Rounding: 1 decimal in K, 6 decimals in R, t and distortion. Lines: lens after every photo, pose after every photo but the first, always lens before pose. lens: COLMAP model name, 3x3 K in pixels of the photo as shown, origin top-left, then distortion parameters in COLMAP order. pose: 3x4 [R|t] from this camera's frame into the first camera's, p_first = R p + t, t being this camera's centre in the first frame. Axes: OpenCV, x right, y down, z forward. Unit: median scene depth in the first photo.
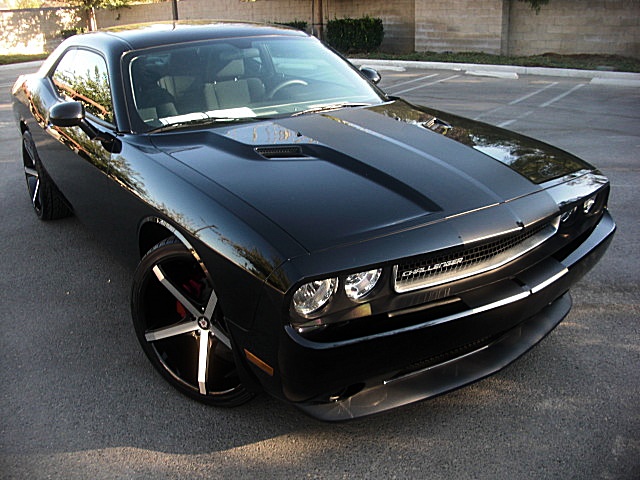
lens RADIAL K [[616.6, 0, 320.0], [0, 616.6, 240.0], [0, 0, 1]] dist [-0.218909, 0.200305]
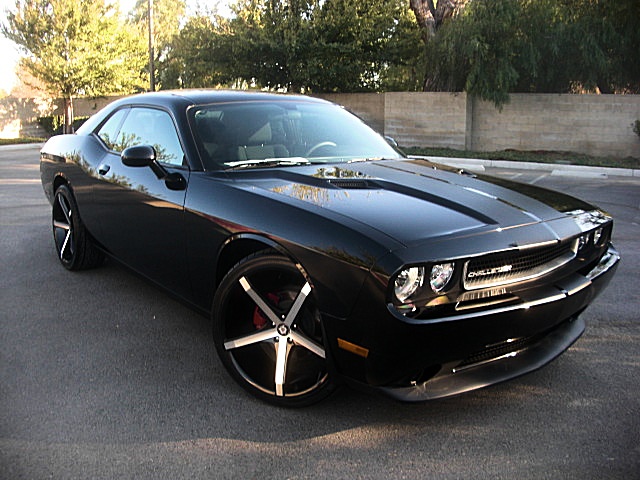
lens RADIAL K [[616.6, 0, 320.0], [0, 616.6, 240.0], [0, 0, 1]] dist [-0.218909, 0.200305]
pose [[0.997172, 0.018728, 0.072777, -0.202393], [-0.006821, 0.987009, -0.160521, 0.149698], [-0.074838, 0.159570, 0.984346, -0.141577]]
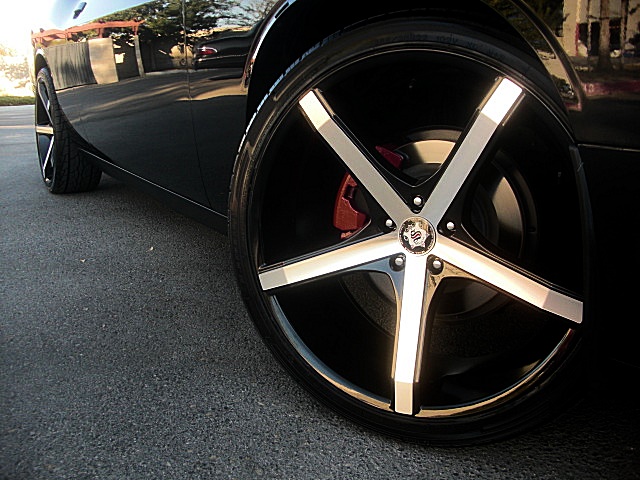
lens RADIAL K [[616.6, 0, 320.0], [0, 616.6, 240.0], [0, 0, 1]] dist [-0.218909, 0.200305]
pose [[0.999308, 0.027039, -0.025550, -0.238925], [-0.029868, 0.992597, -0.117729, 0.184982], [0.022178, 0.118410, 0.992717, 0.568184]]
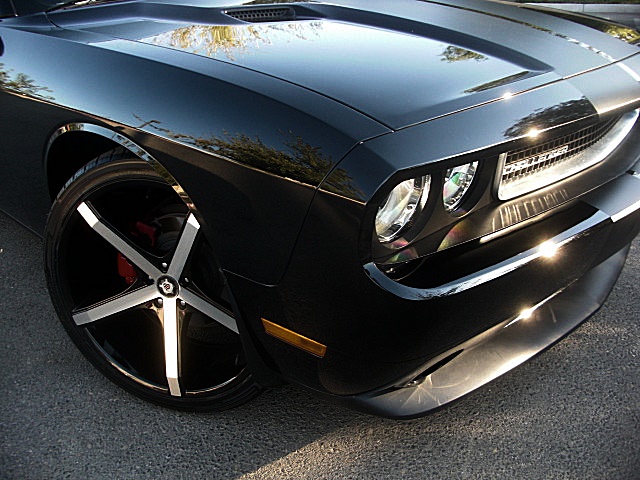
lens RADIAL K [[616.6, 0, 320.0], [0, 616.6, 240.0], [0, 0, 1]] dist [-0.218909, 0.200305]
pose [[0.980949, -0.094320, 0.169833, -0.133755], [0.083422, 0.994037, 0.070216, 0.054992], [-0.175443, -0.054711, 0.982968, 0.340919]]
